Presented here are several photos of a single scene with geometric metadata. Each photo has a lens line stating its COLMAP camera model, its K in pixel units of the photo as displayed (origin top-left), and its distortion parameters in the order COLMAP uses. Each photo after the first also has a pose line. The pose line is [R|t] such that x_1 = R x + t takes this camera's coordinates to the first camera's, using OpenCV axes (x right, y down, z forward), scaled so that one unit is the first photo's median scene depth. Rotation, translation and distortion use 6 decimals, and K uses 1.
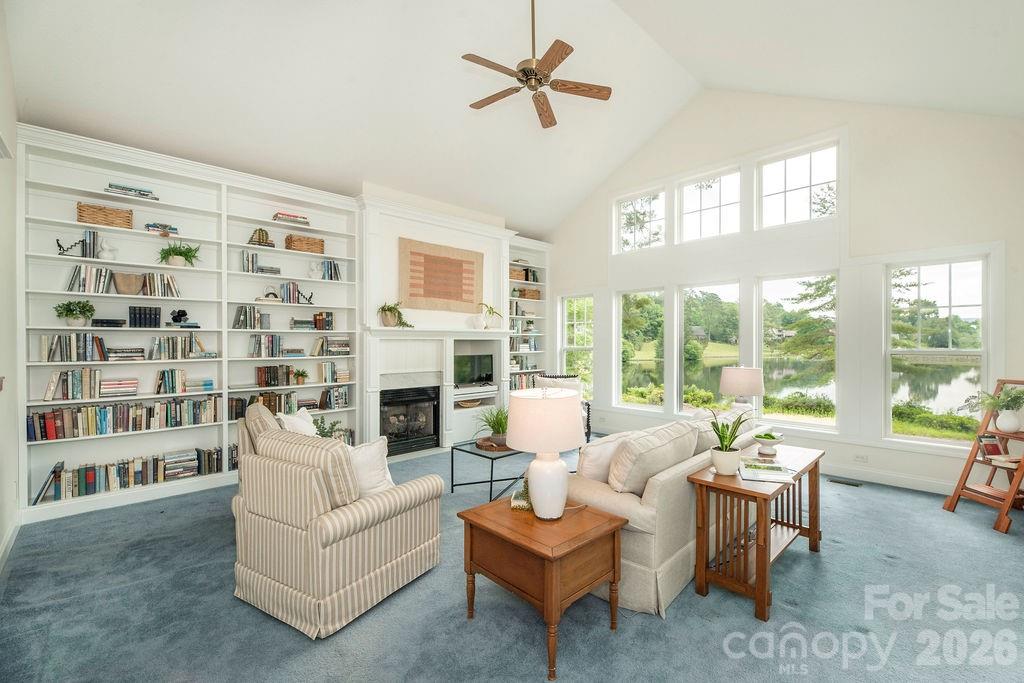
lens RADIAL K [[453.8, 0, 534.1], [0, 453.8, 341.8], [0, 0, 1]] dist [-0.000337, -0.000138]
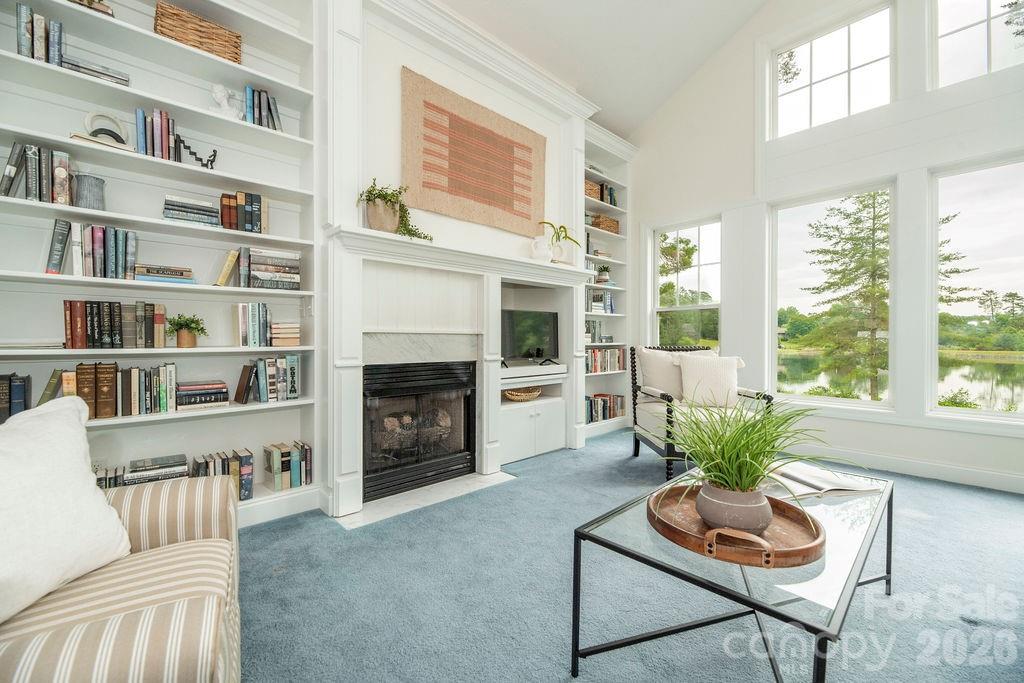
lens RADIAL K [[418.7, 0, 512.0], [0, 418.7, 341.5], [0, 0, 1]] dist [-0.001225, -0.000375]
pose [[0.999445, 0.002629, -0.033217, -0.164808], [-0.002526, 0.999992, 0.003143, 0.079981], [0.033225, -0.003058, 0.999443, 0.554555]]
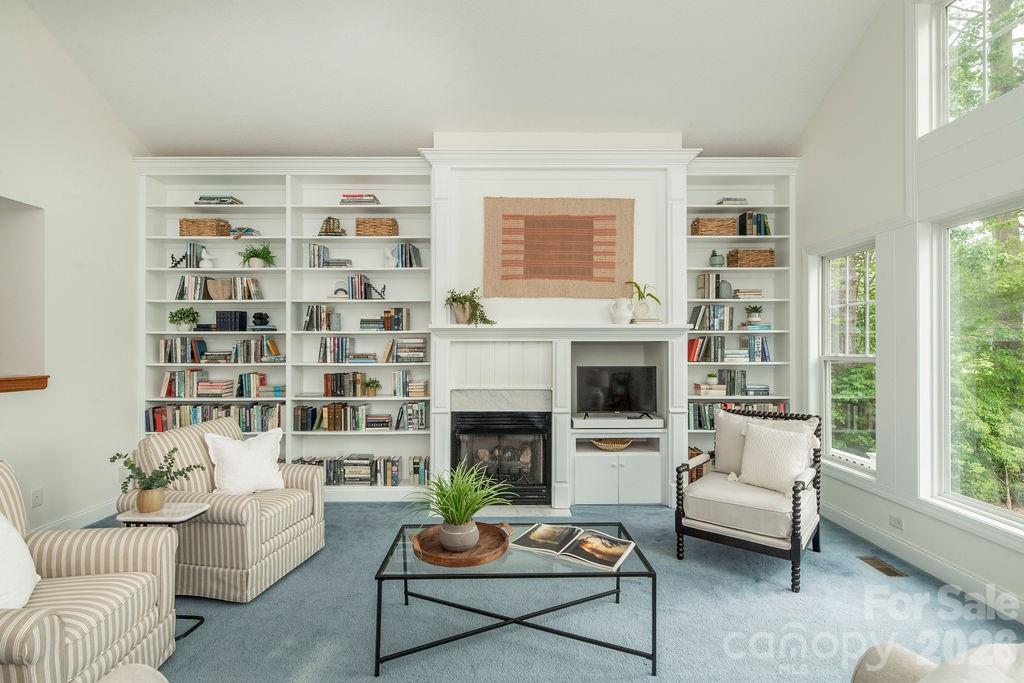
lens RADIAL K [[498.2, 0, 512.0], [0, 498.2, 341.5], [0, 0, 1]] dist [0.003104, 0.000259]
pose [[0.706002, -0.006578, -0.708179, 0.293724], [0.000679, 0.999963, -0.008611, 0.001254], [0.708210, 0.005599, 0.705980, 0.501247]]
